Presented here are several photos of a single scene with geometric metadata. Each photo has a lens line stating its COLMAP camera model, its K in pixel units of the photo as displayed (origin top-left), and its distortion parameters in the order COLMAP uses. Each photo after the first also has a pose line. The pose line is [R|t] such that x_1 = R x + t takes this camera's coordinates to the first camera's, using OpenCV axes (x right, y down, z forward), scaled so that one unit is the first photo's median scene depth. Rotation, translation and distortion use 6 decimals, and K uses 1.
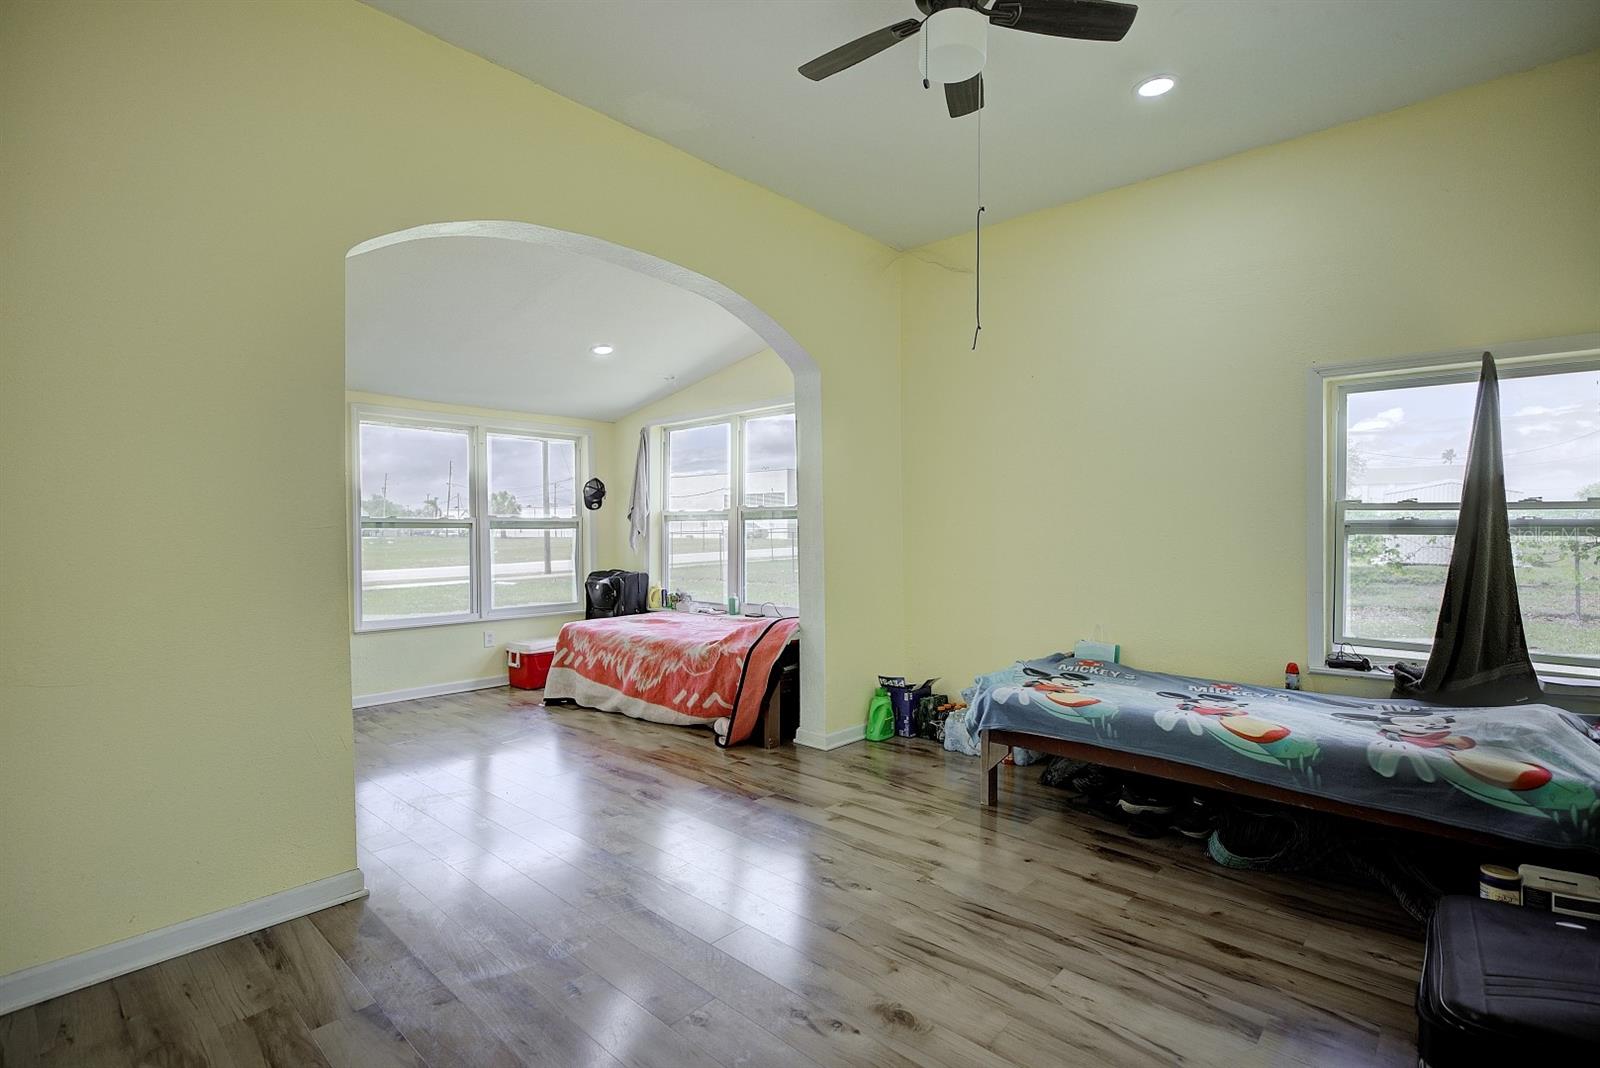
lens RADIAL K [[759.5, 0, 796.8], [0, 759.5, 531.3], [0, 0, 1]] dist [0.000726, -0.000046]
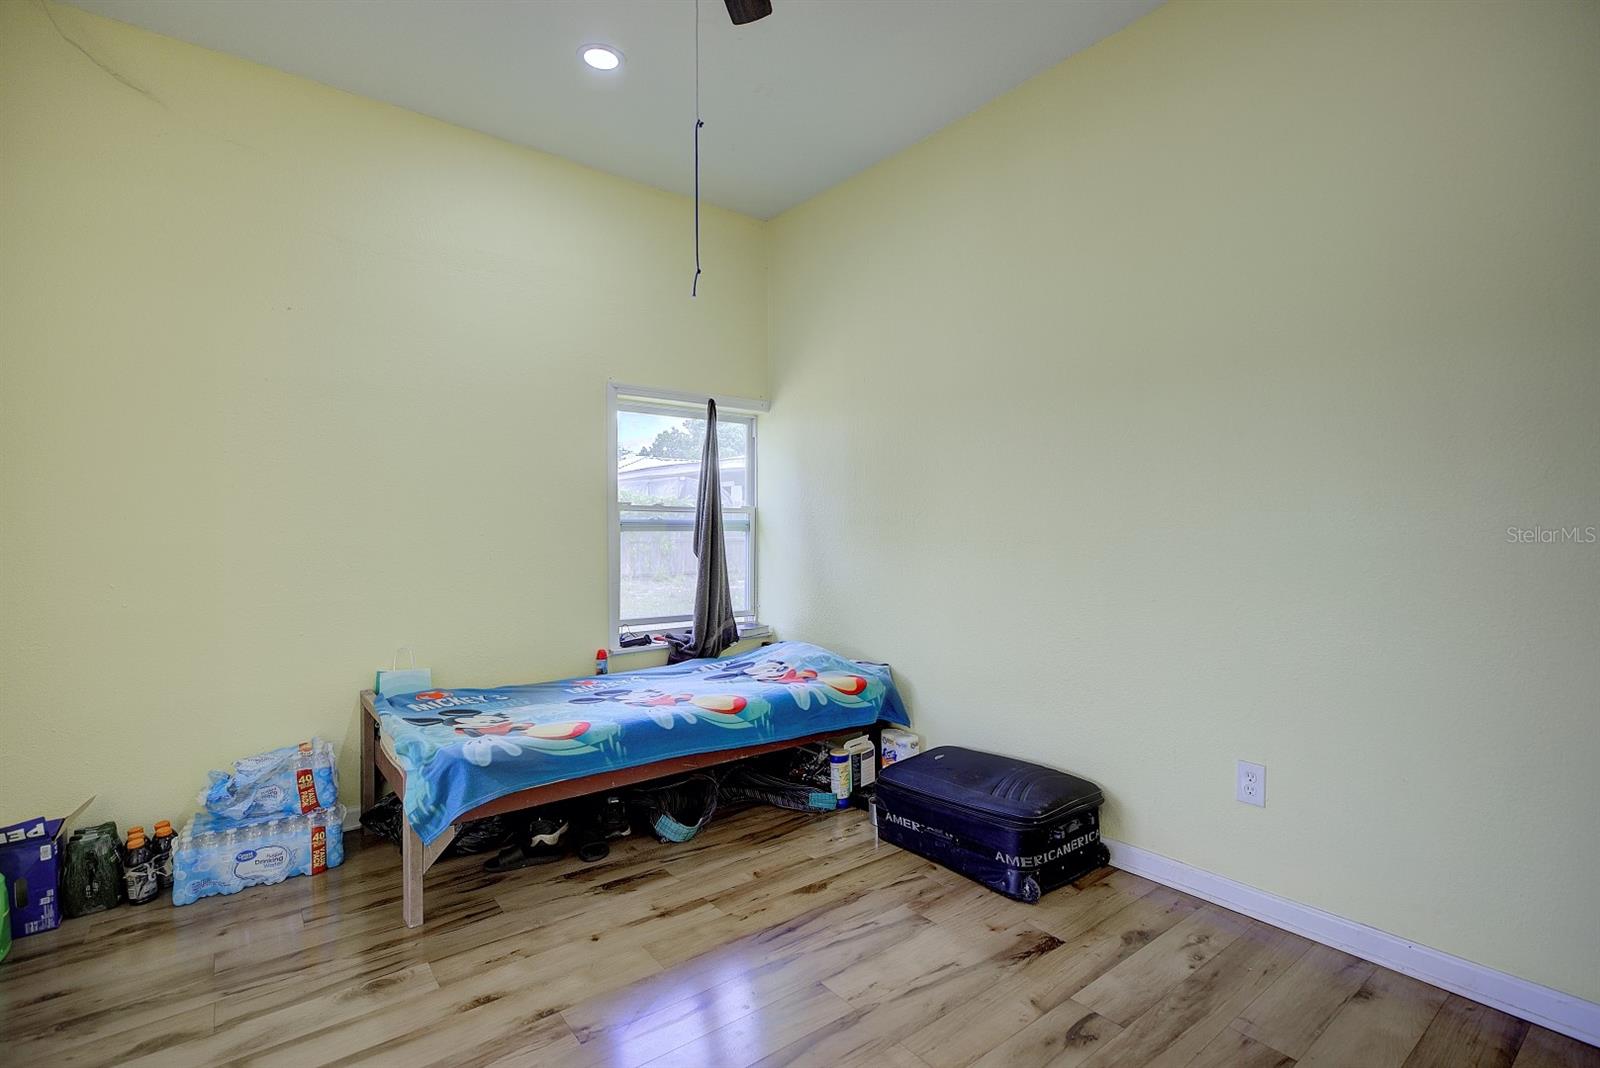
lens RADIAL K [[746.6, 0, 800.0], [0, 746.6, 534.0], [0, 0, 1]] dist [0.001638, 0.000366]
pose [[0.167943, -0.009685, 0.985749, -0.256207], [0.007833, 0.999933, 0.008490, 0.000001], [-0.985766, 0.006296, 0.168007, 0.382936]]
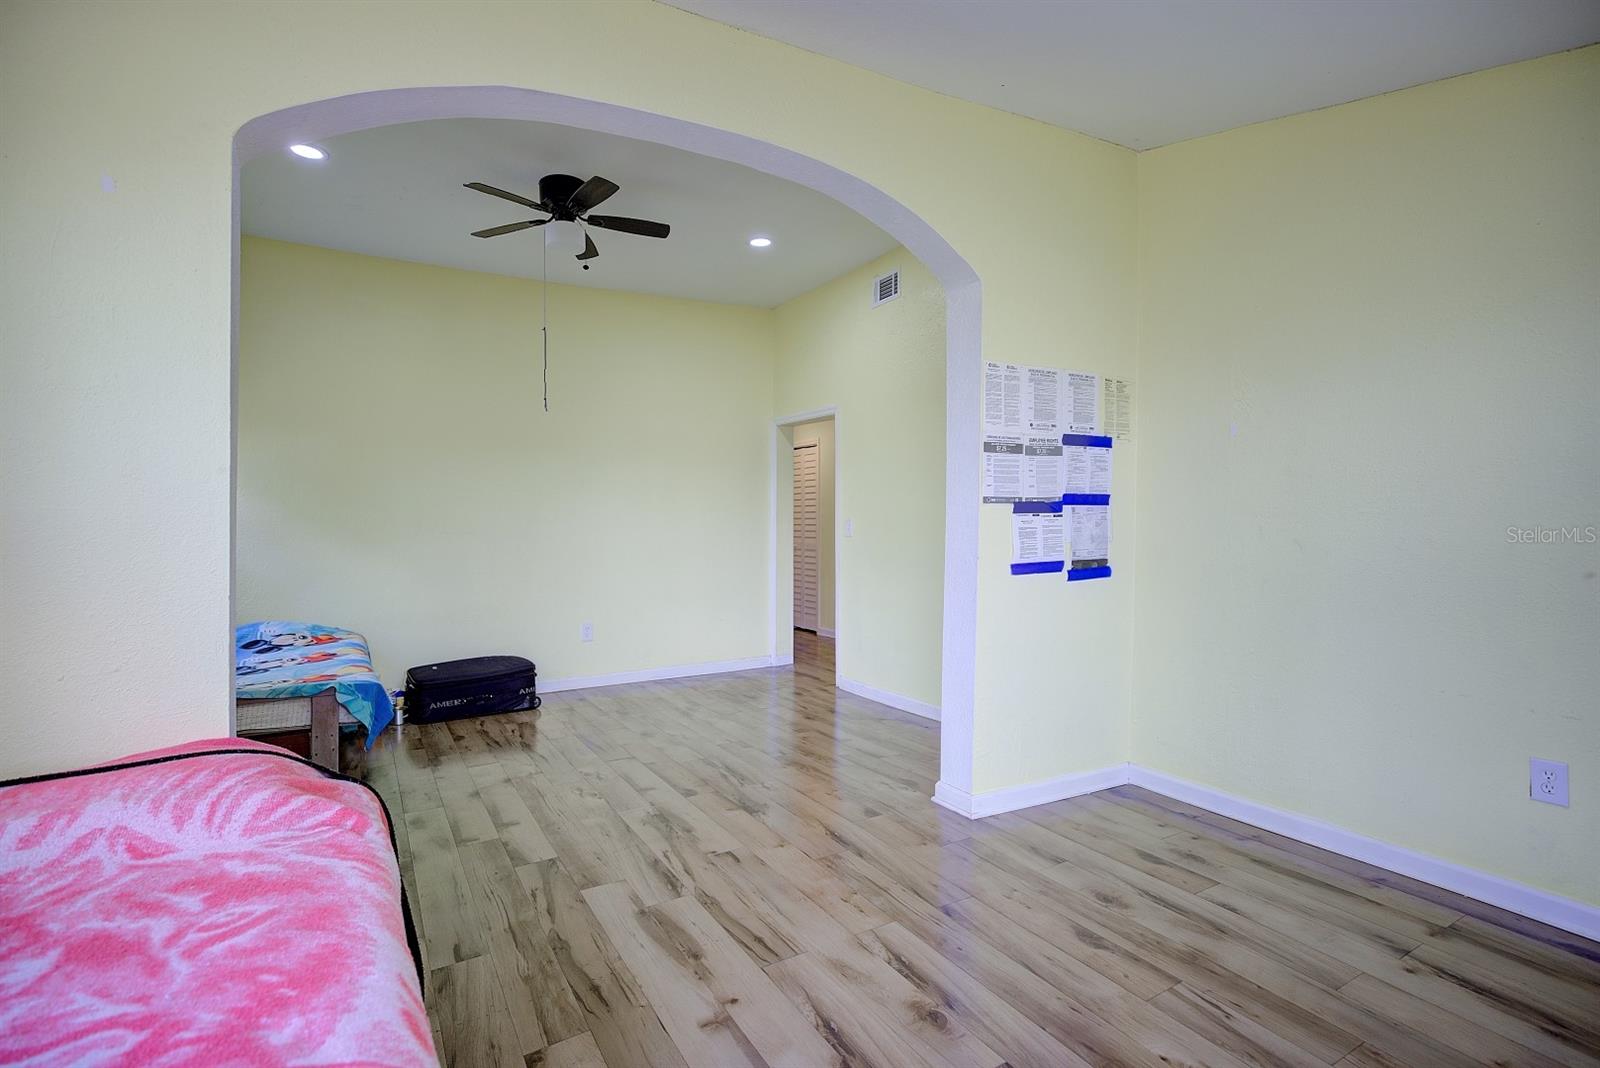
lens RADIAL K [[754.5, 0, 801.3], [0, 754.5, 518.6], [0, 0, 1]] dist [0.002738, 0.000272]
pose [[-0.958456, 0.012733, 0.284957, -0.380509], [0.010702, 0.999905, -0.008683, 0.008371], [-0.285041, -0.005273, -0.958501, 1.207591]]
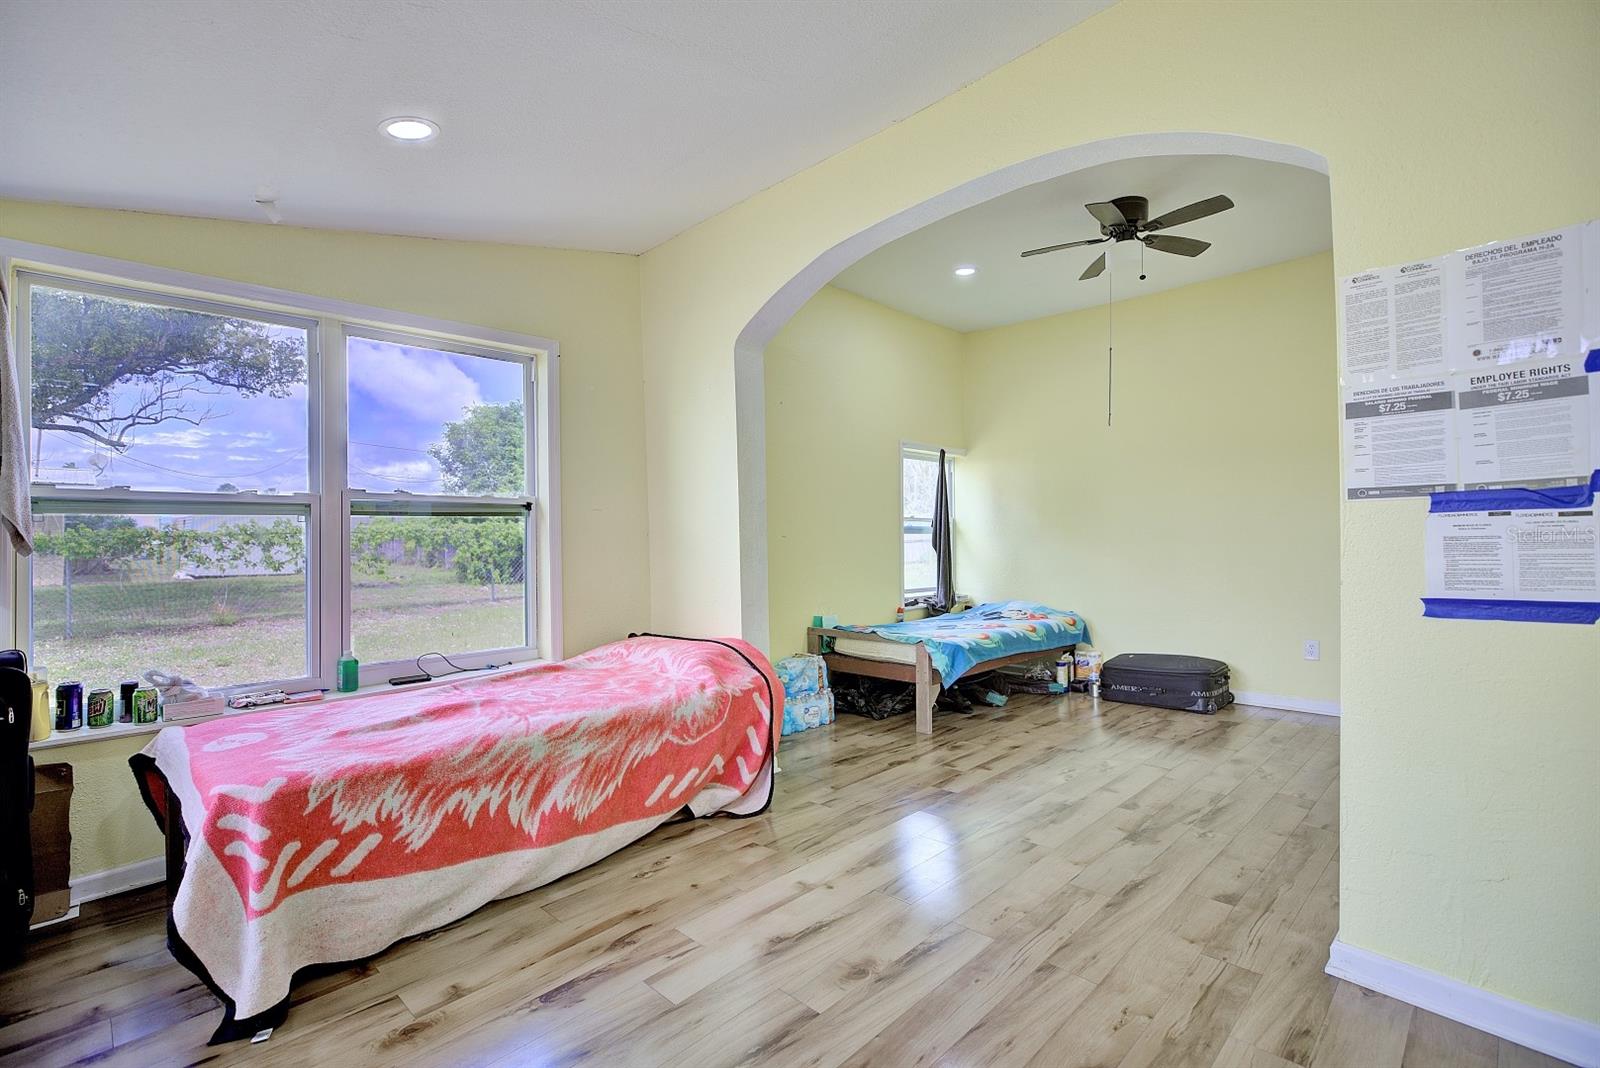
lens RADIAL K [[735.7, 0, 800.0], [0, 735.7, 534.0], [0, 0, 1]] dist [0.000330, -0.000280]
pose [[0.029272, 0.006248, 0.999552, -0.752654], [0.014633, 0.999871, -0.006679, 0.008959], [-0.999464, 0.014822, 0.029177, 0.842706]]
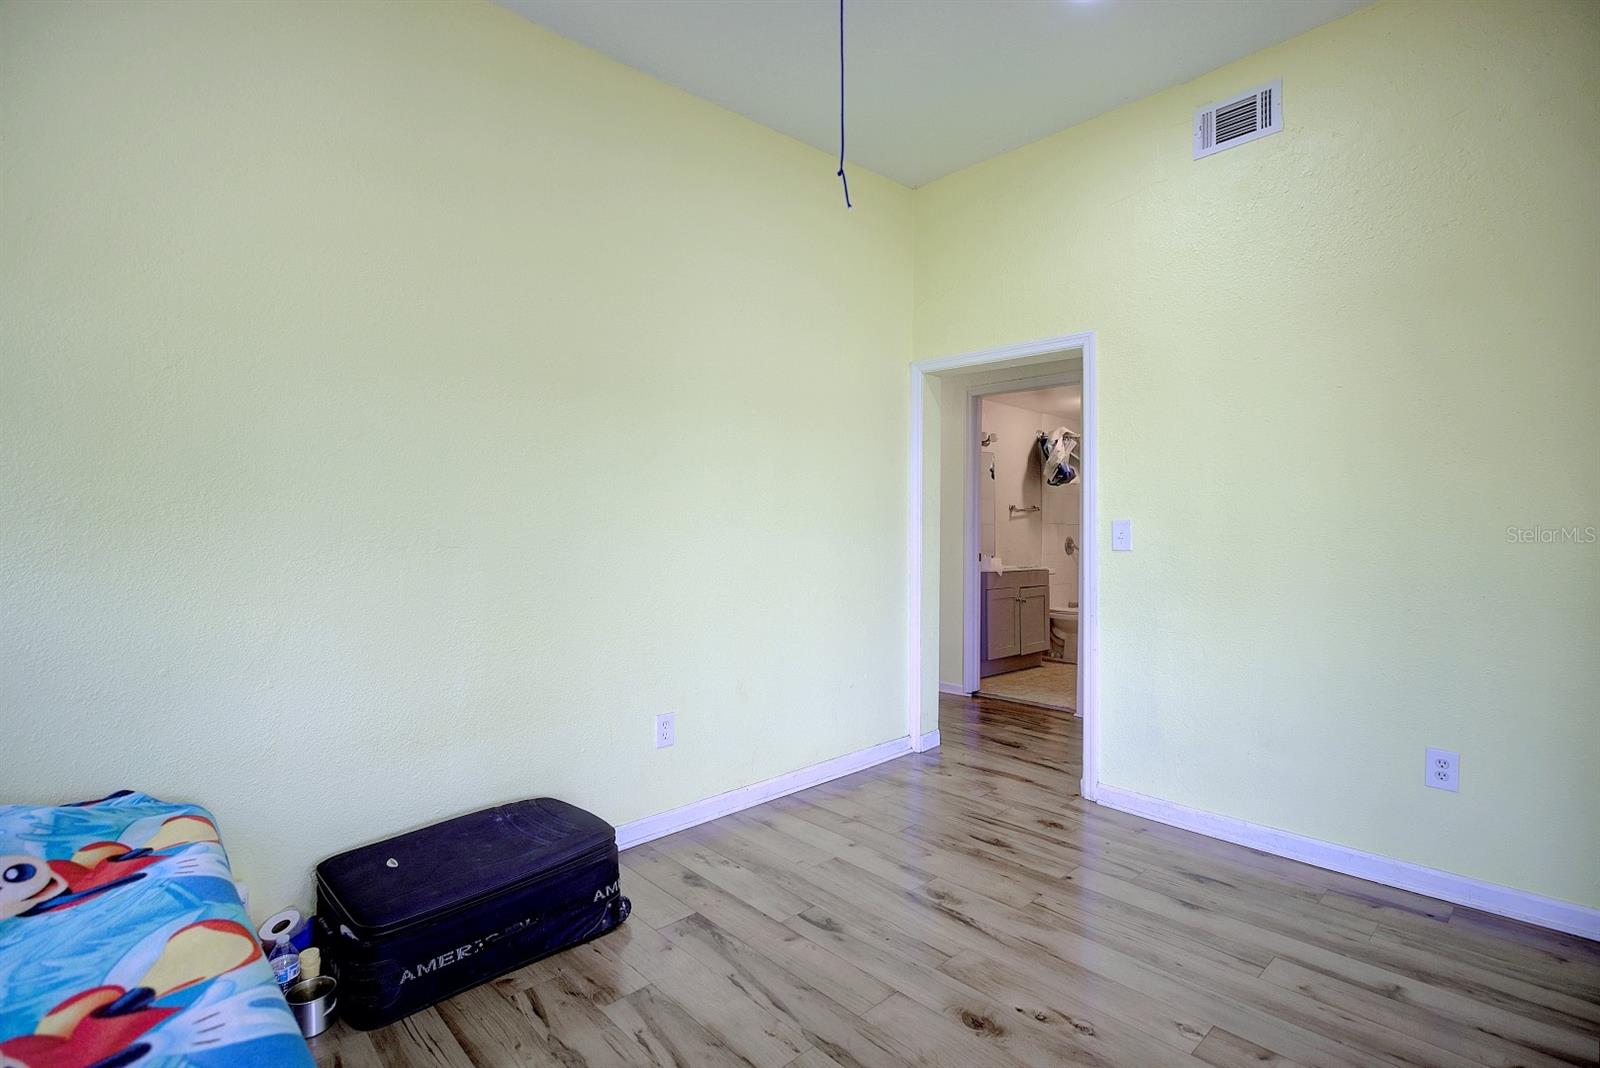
lens RADIAL K [[735.7, 0, 800.0], [0, 735.7, 534.0], [0, 0, 1]] dist [0.000330, -0.000280]
pose [[-0.996044, 0.005335, 0.088705, 0.109264], [0.006399, 0.999911, 0.011716, 0.000180], [-0.088634, 0.012238, -0.995989, 0.776820]]
